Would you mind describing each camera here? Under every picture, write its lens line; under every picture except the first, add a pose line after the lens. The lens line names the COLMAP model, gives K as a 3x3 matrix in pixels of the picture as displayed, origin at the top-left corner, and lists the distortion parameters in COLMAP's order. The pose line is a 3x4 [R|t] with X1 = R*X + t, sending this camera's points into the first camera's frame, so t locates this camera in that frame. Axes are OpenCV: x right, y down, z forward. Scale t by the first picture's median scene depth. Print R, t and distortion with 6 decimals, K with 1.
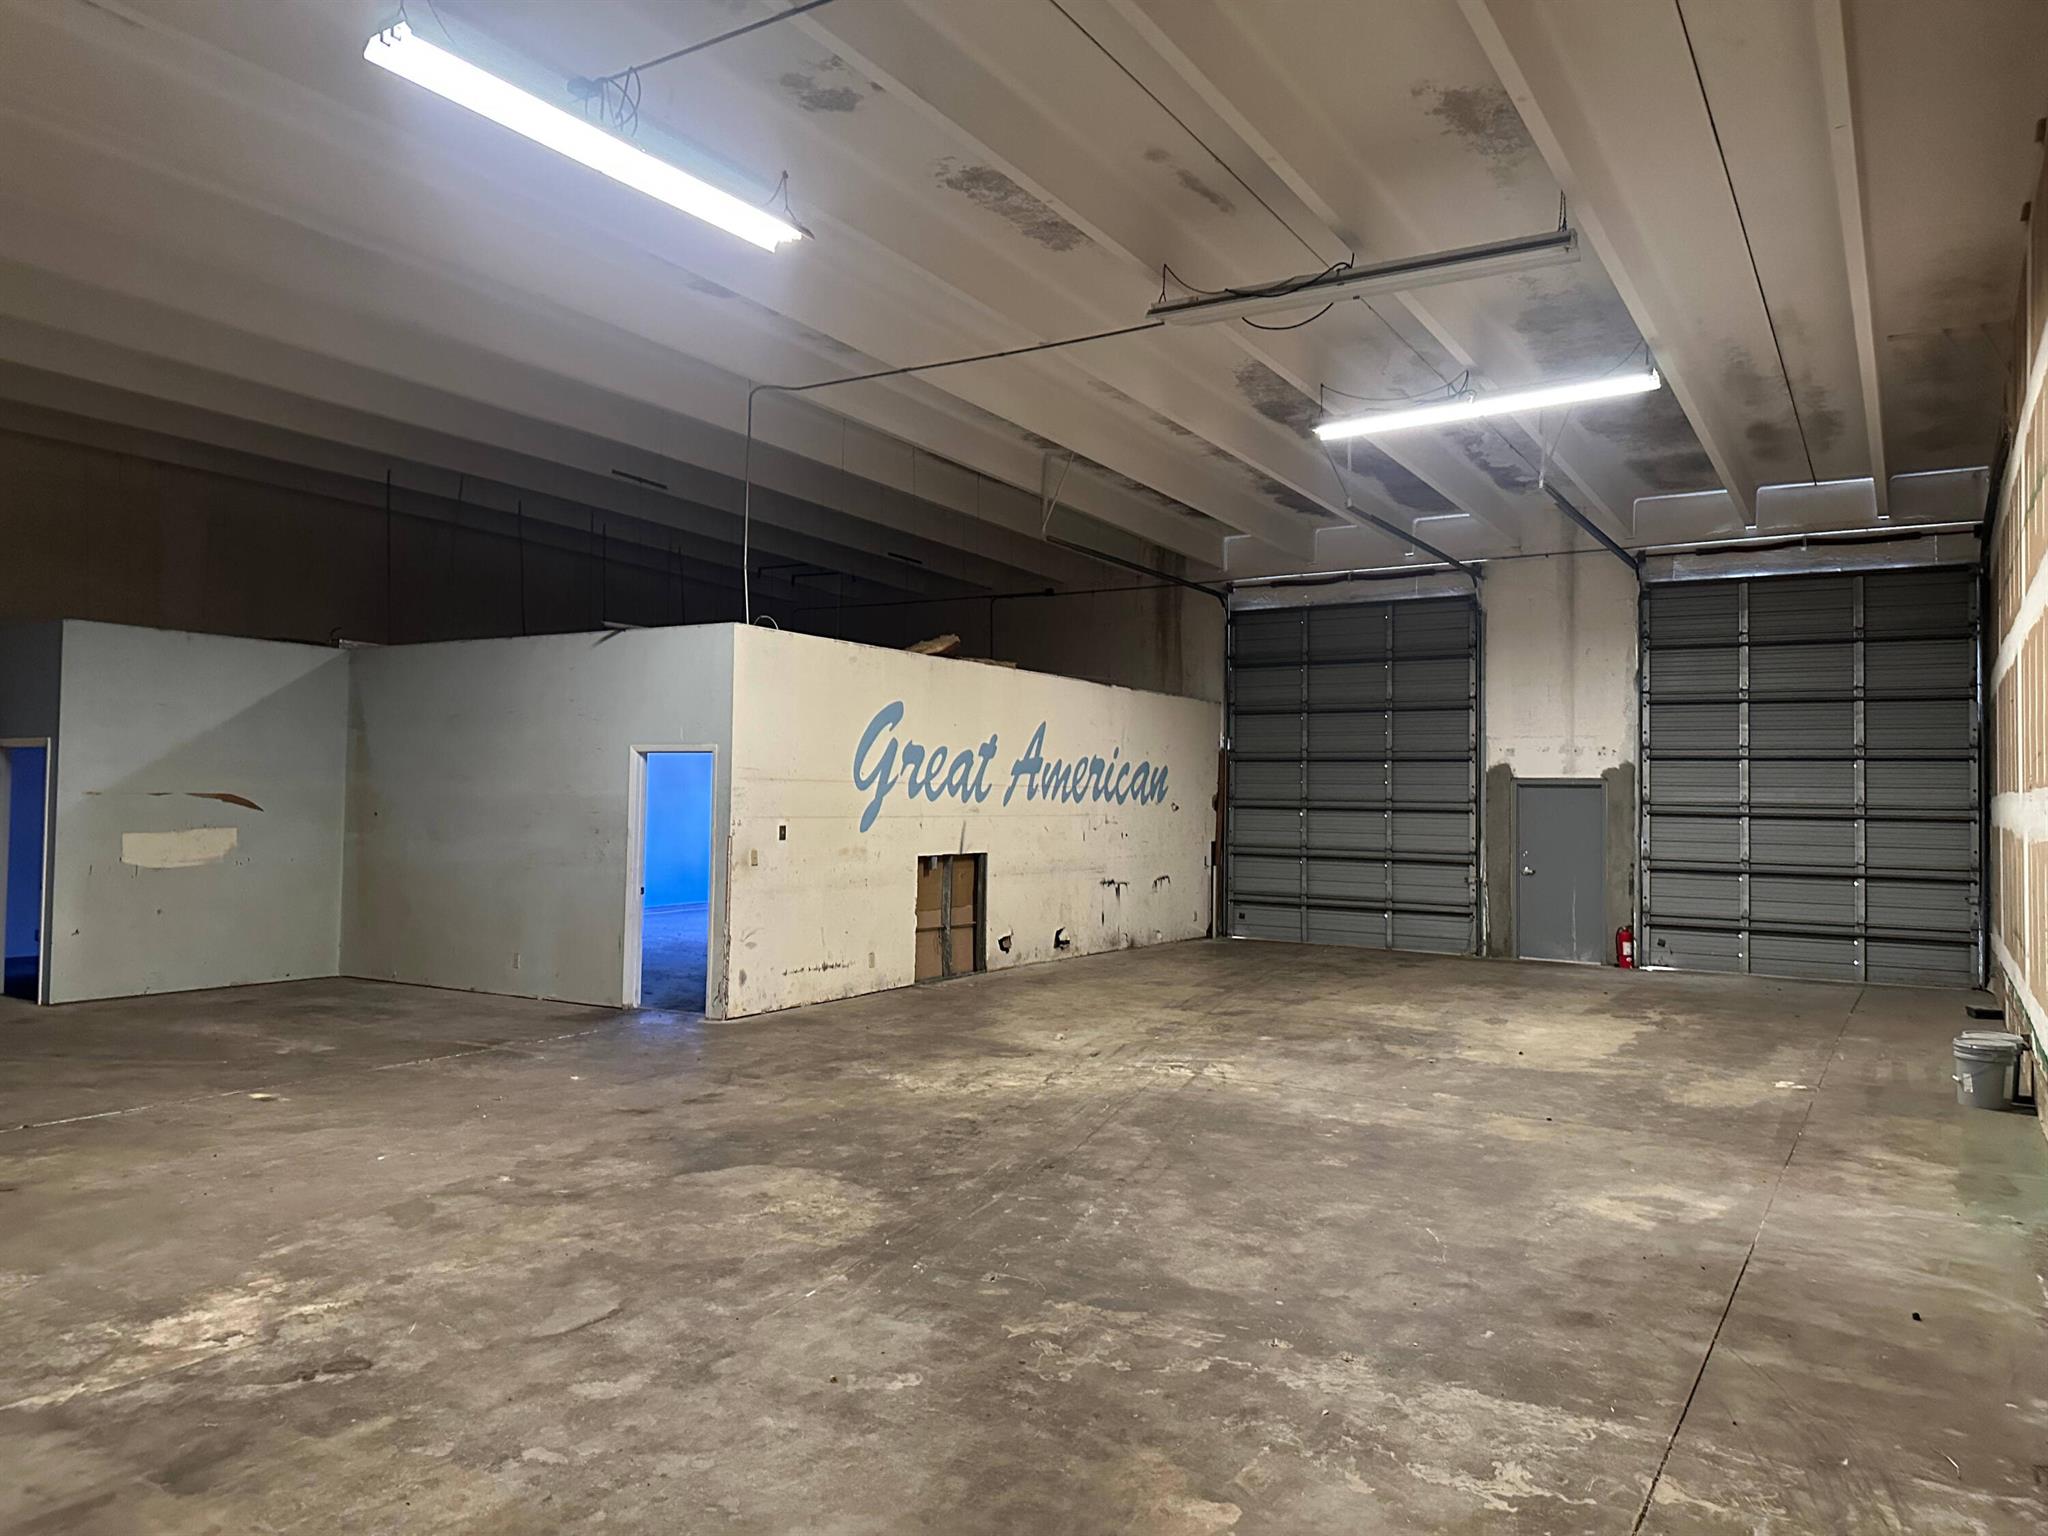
lens RADIAL K [[1440.6, 0, 1003.7], [0, 1440.6, 767.8], [0, 0, 1]] dist [0.078456, -0.084007]
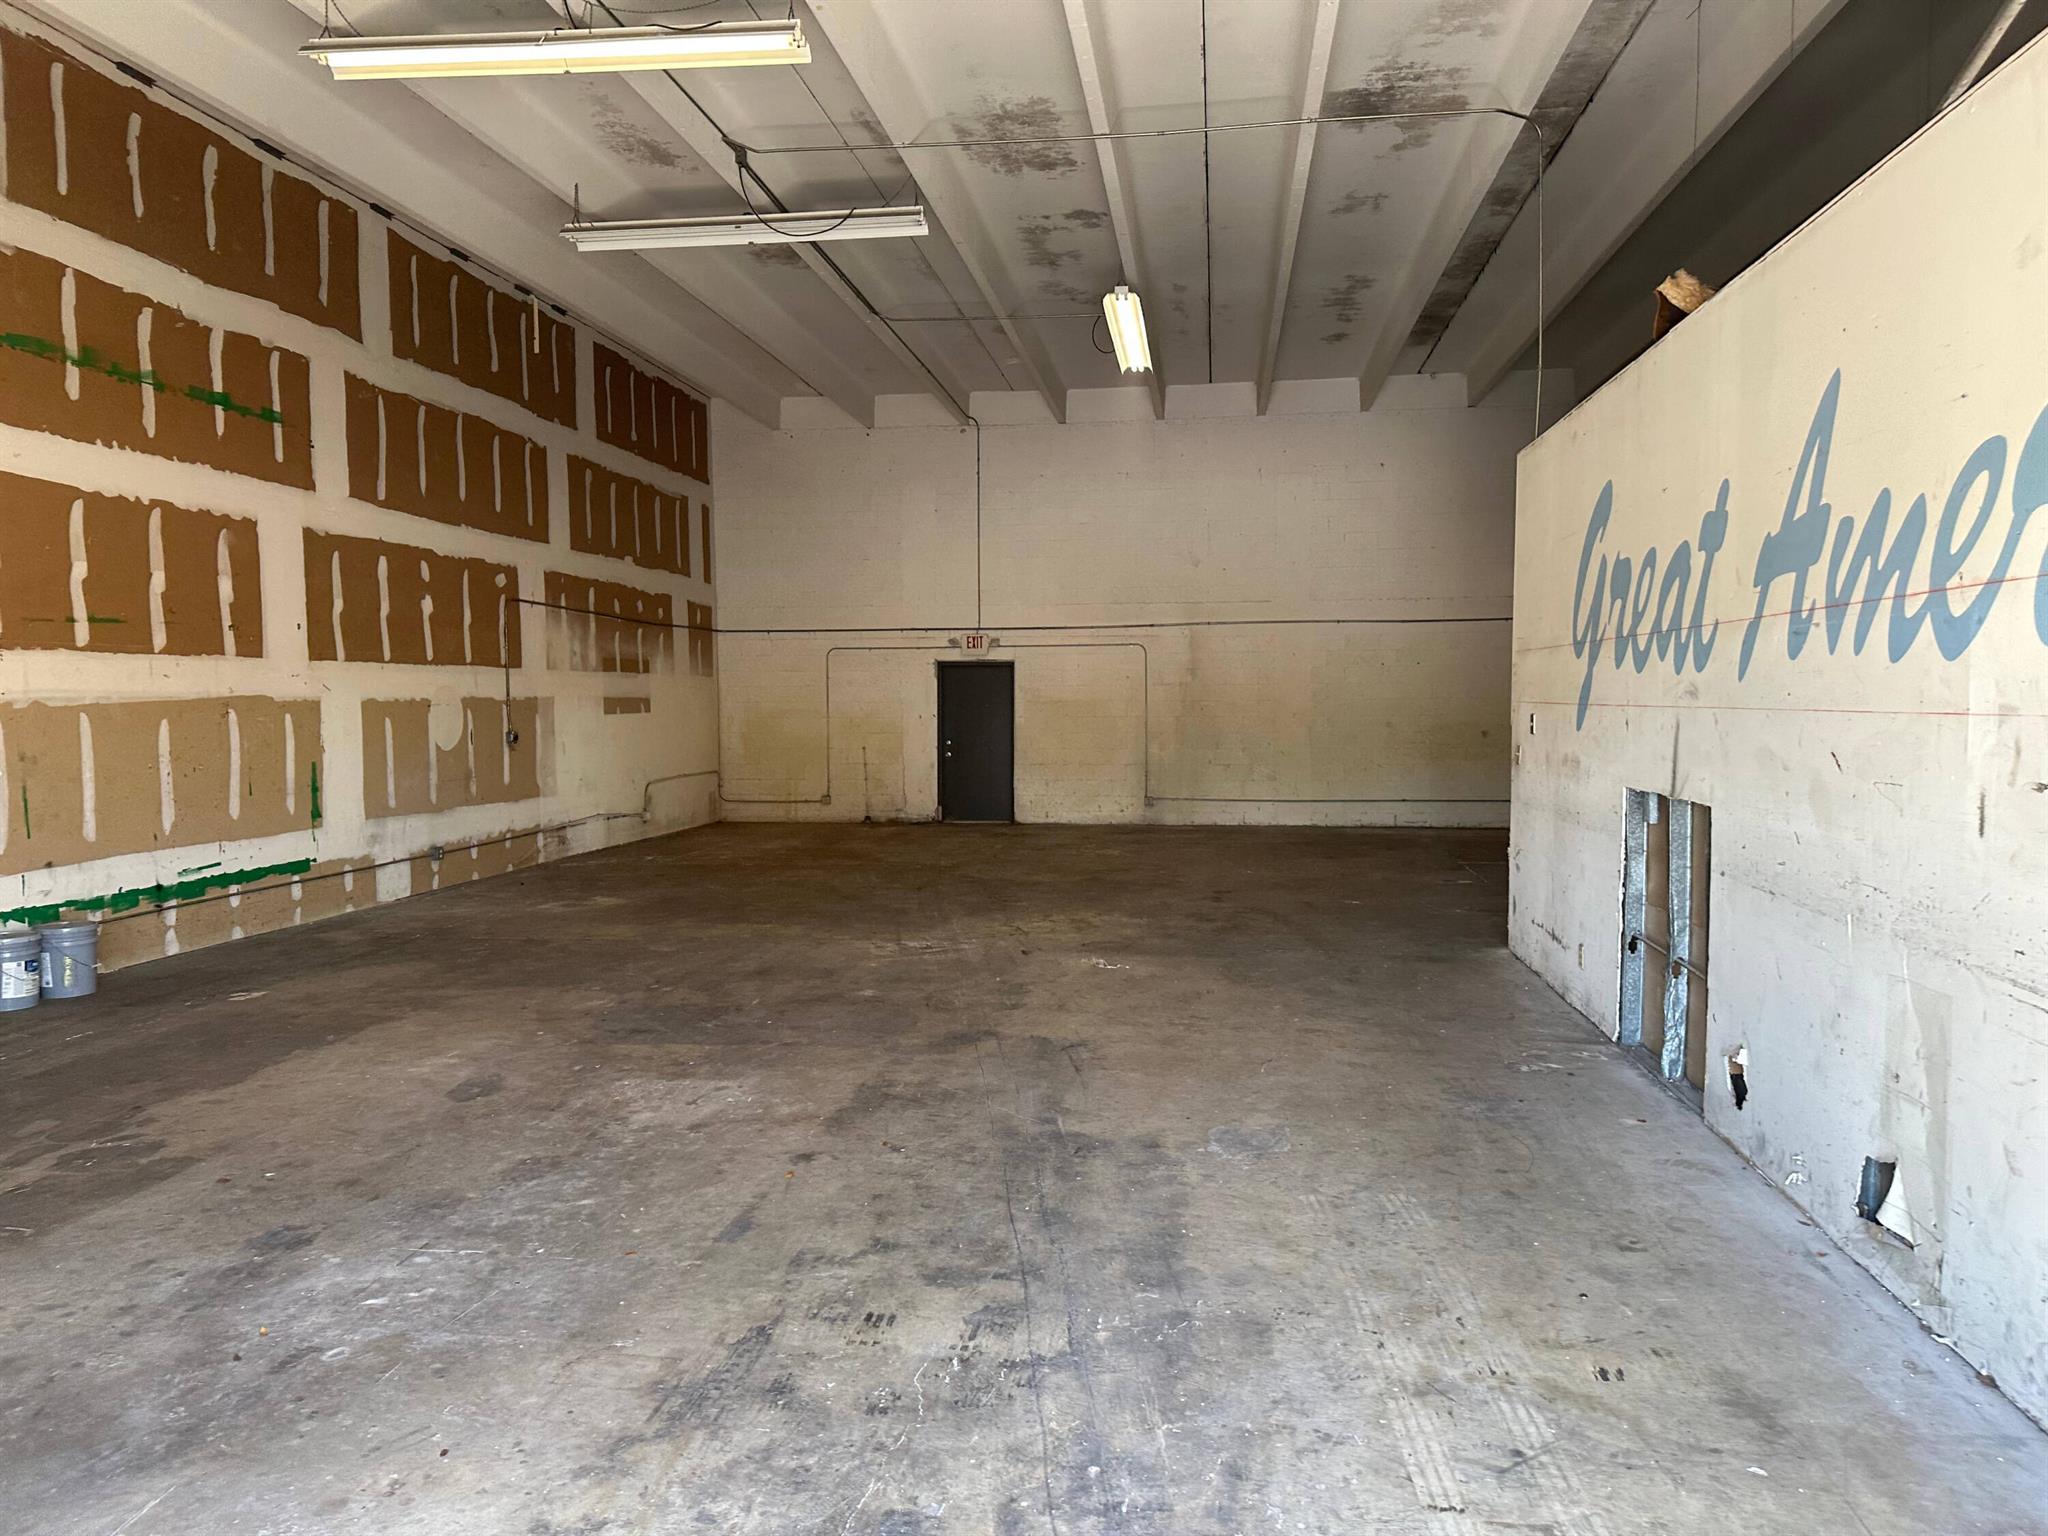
lens RADIAL K [[1440.6, 0, 1003.7], [0, 1440.6, 767.8], [0, 0, 1]] dist [0.078456, -0.084007]
pose [[-0.913995, 0.010542, -0.405589, 0.340352], [-0.000243, 0.999648, 0.026530, 0.043131], [0.405726, 0.024347, -0.913670, 1.396507]]
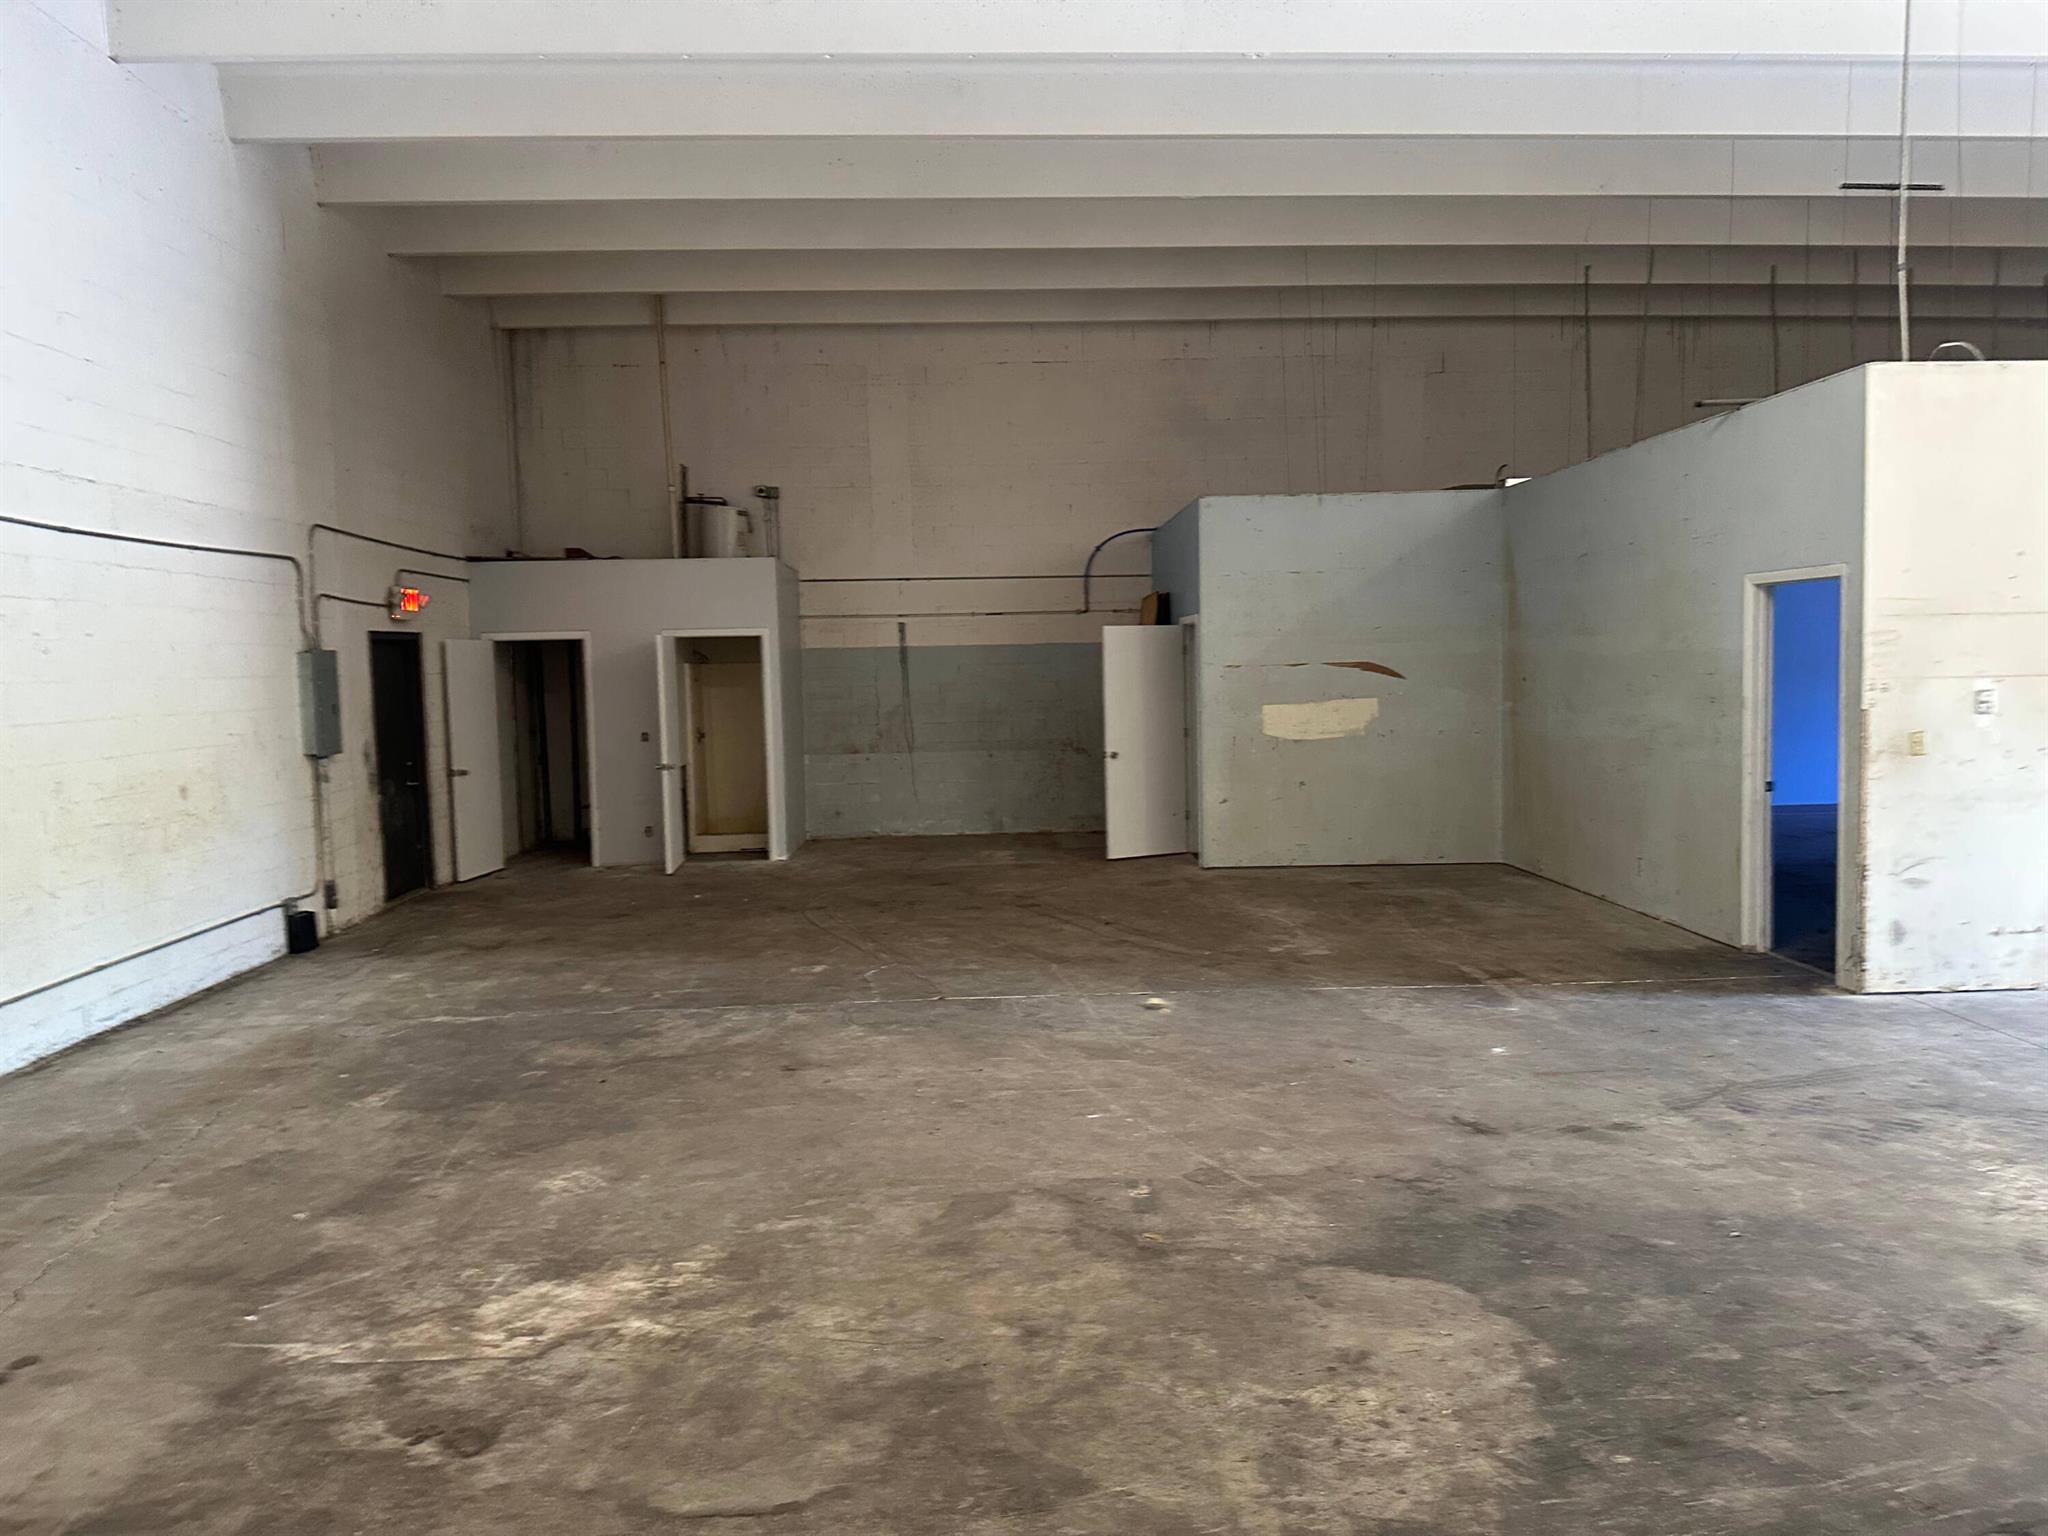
lens RADIAL K [[1437.1, 0, 1032.7], [0, 1437.1, 766.0], [0, 0, 1]] dist [0.096956, -0.145065]
pose [[0.566897, 0.032453, -0.823149, 0.110233], [0.046736, 0.996347, 0.071468, 0.008276], [0.822462, -0.078985, 0.563310, 0.291064]]
